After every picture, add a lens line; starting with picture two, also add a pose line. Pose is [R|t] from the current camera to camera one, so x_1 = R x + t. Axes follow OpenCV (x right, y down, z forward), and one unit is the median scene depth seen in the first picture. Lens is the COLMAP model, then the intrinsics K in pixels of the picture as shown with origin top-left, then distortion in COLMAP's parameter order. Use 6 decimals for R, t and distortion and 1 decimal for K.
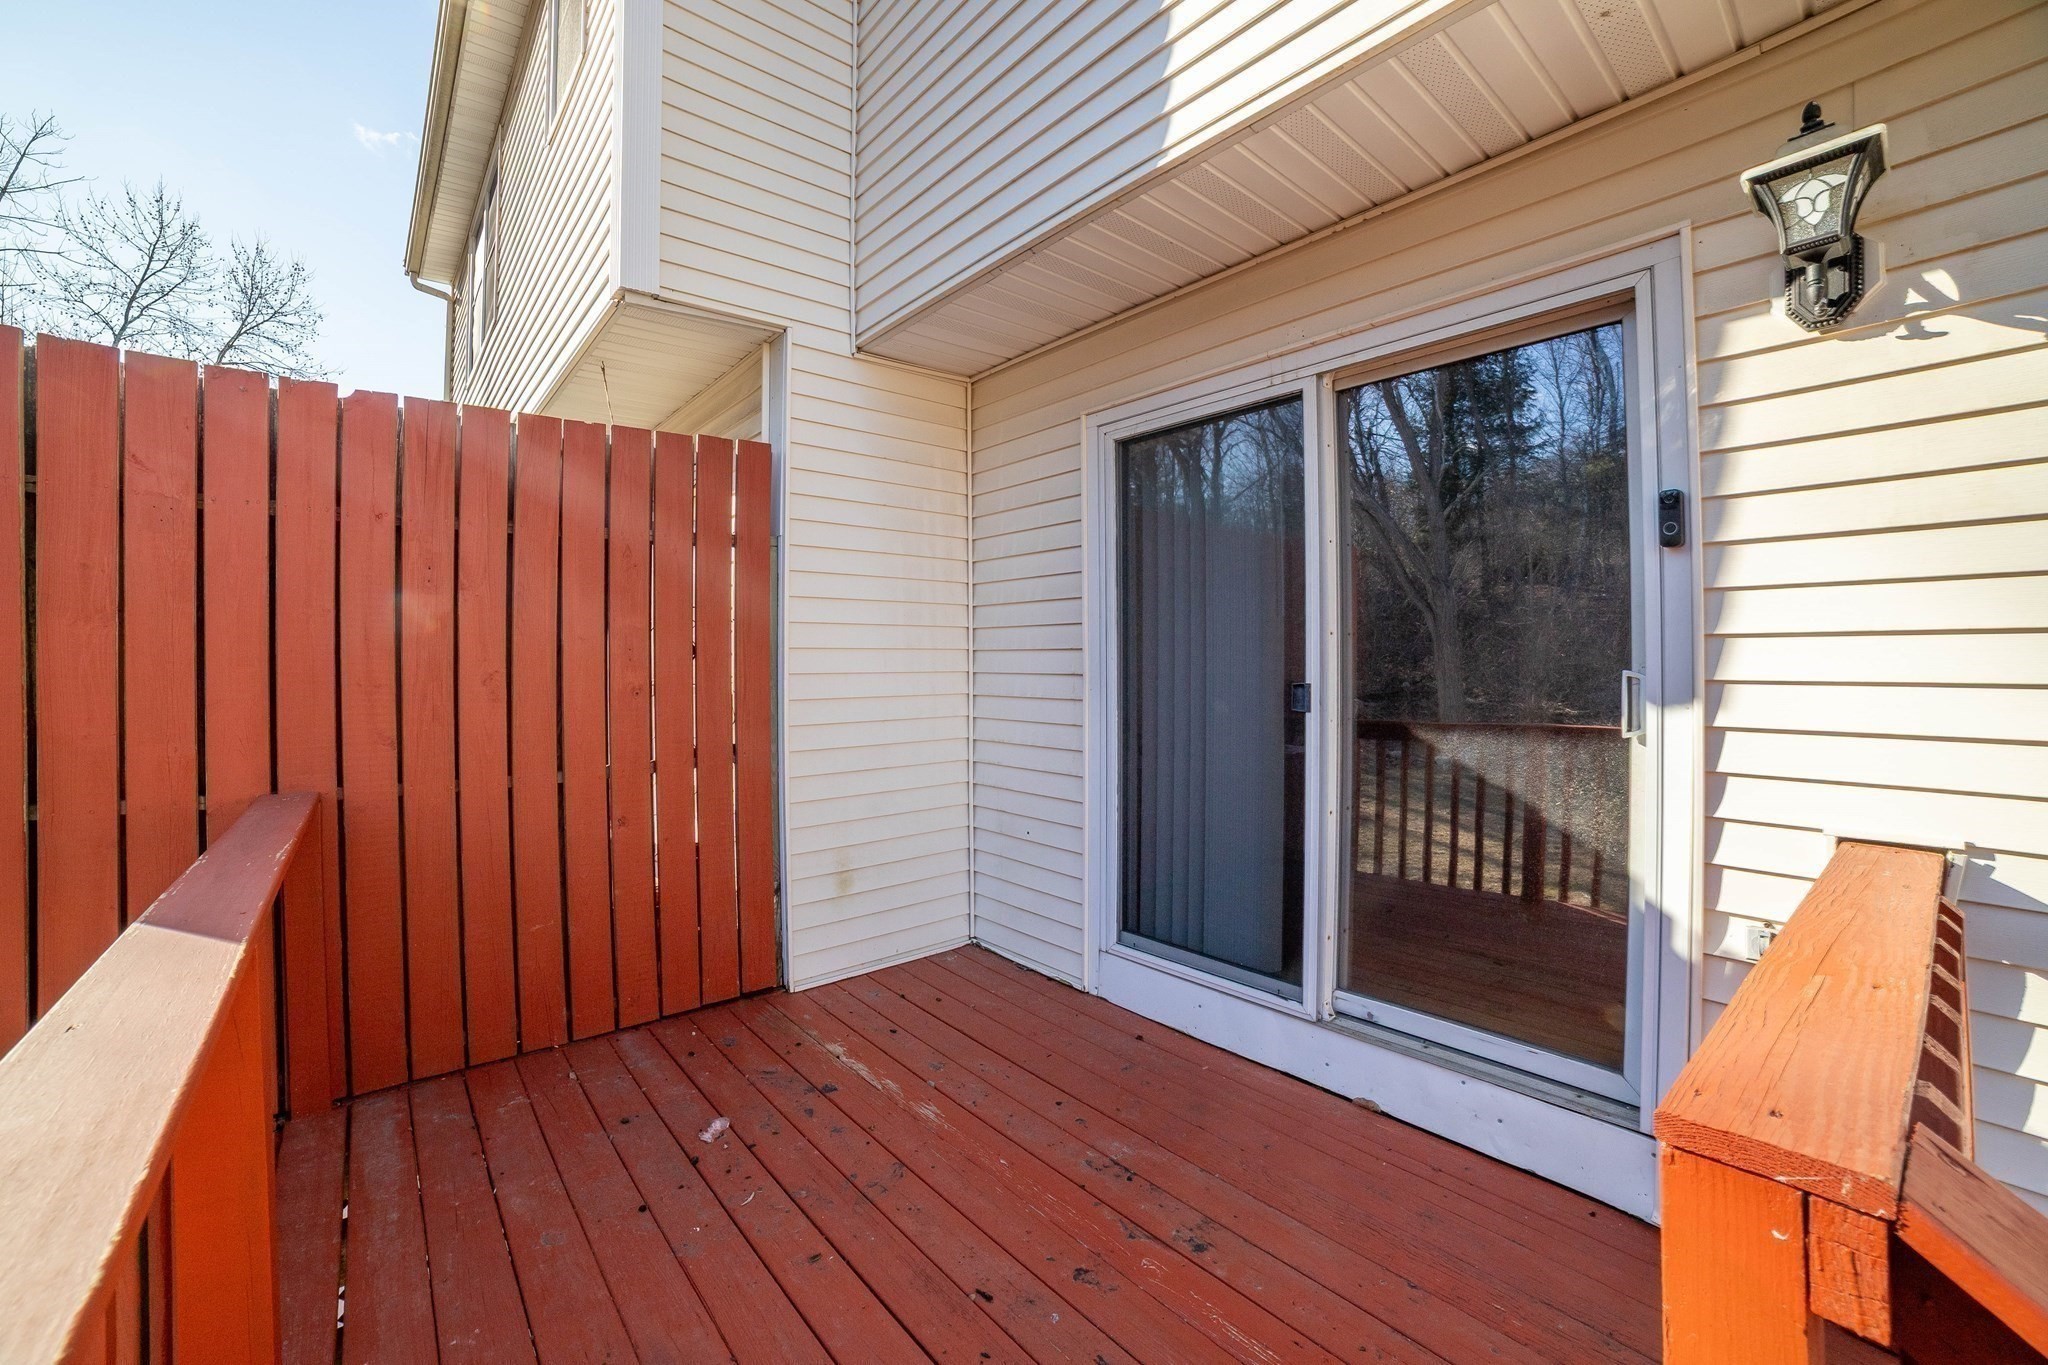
lens RADIAL K [[830.2, 0, 1011.8], [0, 830.2, 662.3], [0, 0, 1]] dist [-0.112650, 0.038143]
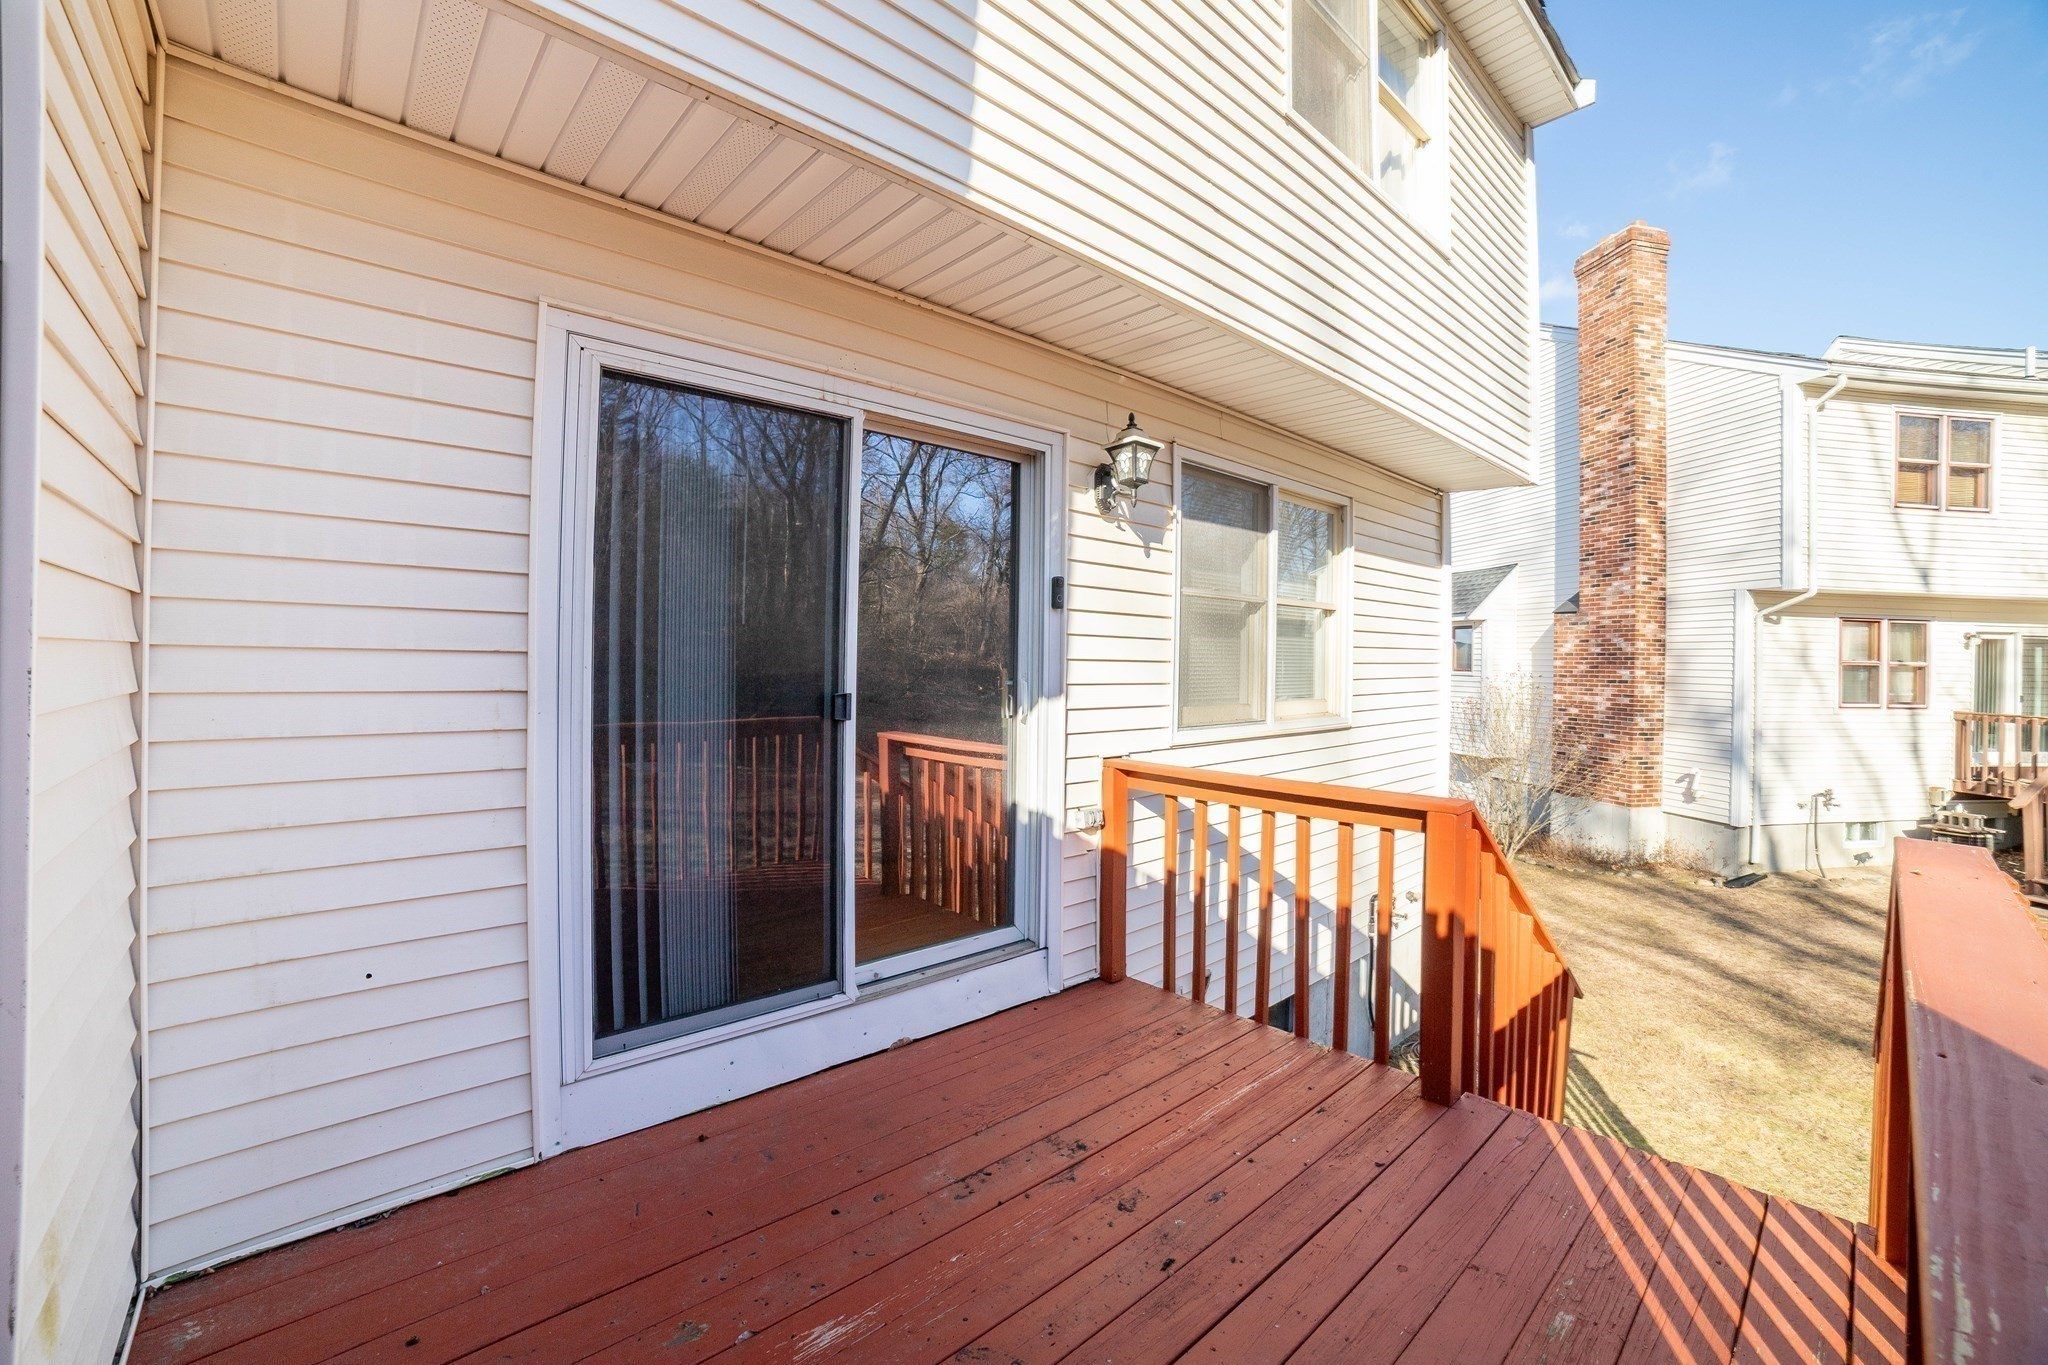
lens RADIAL K [[830.2, 0, 1011.8], [0, 830.2, 662.3], [0, 0, 1]] dist [-0.112650, 0.038143]
pose [[-0.030112, 0.000198, 0.999547, -0.782392], [-0.012086, 0.999927, -0.000562, -0.017937], [-0.999473, -0.012097, -0.030107, 0.880193]]
